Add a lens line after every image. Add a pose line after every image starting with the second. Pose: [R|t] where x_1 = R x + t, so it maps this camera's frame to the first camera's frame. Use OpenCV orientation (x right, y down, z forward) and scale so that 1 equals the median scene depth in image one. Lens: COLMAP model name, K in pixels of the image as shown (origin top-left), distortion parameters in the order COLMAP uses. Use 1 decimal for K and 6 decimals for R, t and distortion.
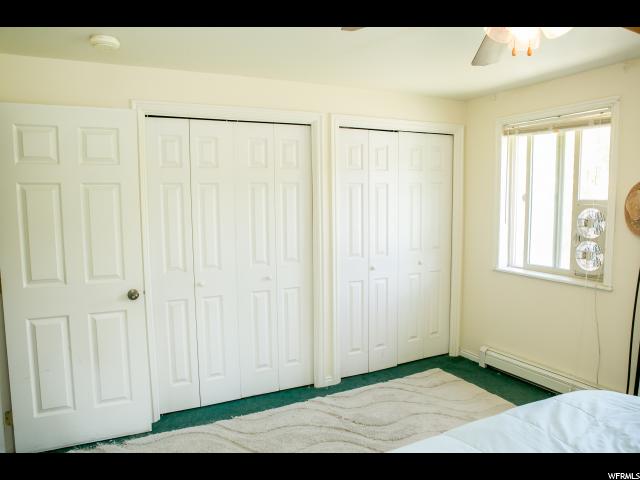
lens RADIAL K [[450.1, 0, 320.0], [0, 450.1, 240.0], [0, 0, 1]] dist [-0.006441, -0.002569]
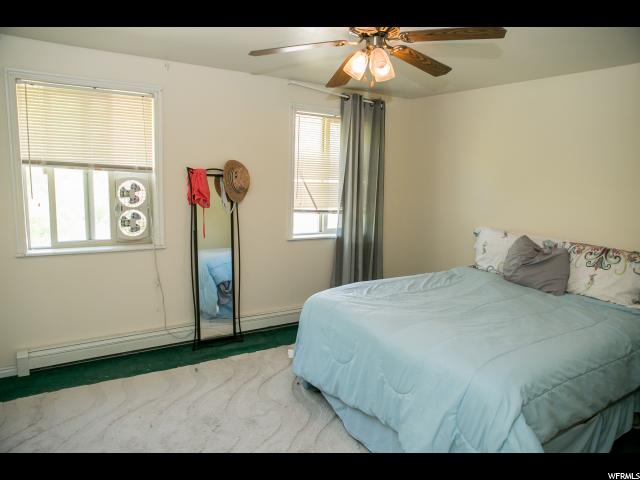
lens RADIAL K [[450.1, 0, 320.0], [0, 450.1, 240.0], [0, 0, 1]] dist [-0.006441, -0.002569]
pose [[-0.089098, -0.129603, 0.987555, -0.518178], [0.070293, 0.988208, 0.136030, -0.039327], [-0.993539, 0.081538, -0.078937, 0.586015]]
